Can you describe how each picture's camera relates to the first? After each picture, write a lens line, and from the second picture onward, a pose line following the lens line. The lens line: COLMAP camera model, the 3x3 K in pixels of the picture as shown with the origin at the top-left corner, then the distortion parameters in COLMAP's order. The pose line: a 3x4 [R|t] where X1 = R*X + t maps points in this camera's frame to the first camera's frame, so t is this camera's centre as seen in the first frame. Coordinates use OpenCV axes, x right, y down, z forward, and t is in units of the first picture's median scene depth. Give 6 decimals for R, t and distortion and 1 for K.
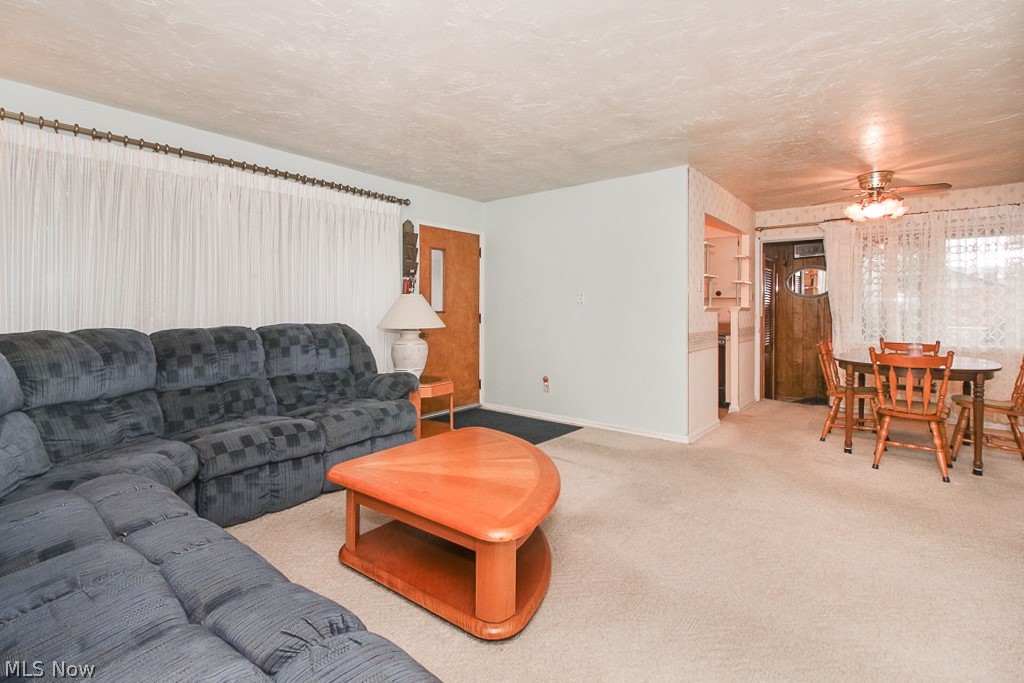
lens RADIAL K [[494.8, 0, 487.9], [0, 494.8, 313.7], [0, 0, 1]] dist [0.001271, -0.011614]
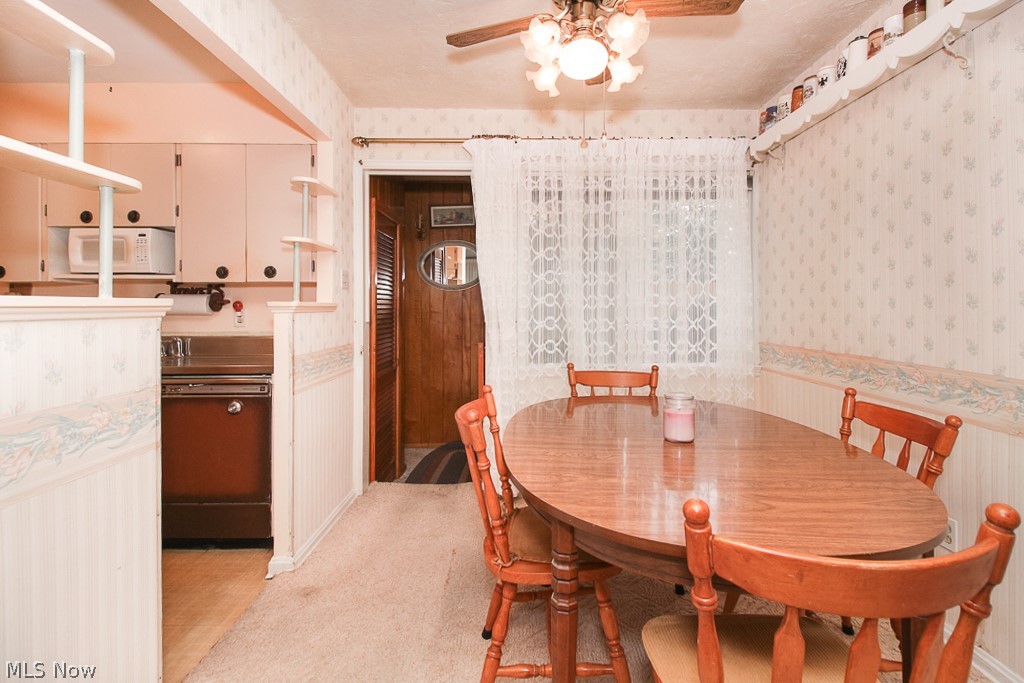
lens RADIAL K [[478.2, 0, 512.9], [0, 478.2, 300.1], [0, 0, 1]] dist [0.000050, 0.000009]
pose [[0.767645, -0.000014, 0.640875, 0.363178], [0.011281, 0.999845, -0.013490, -0.008253], [-0.640776, 0.017585, 0.767527, 0.546197]]
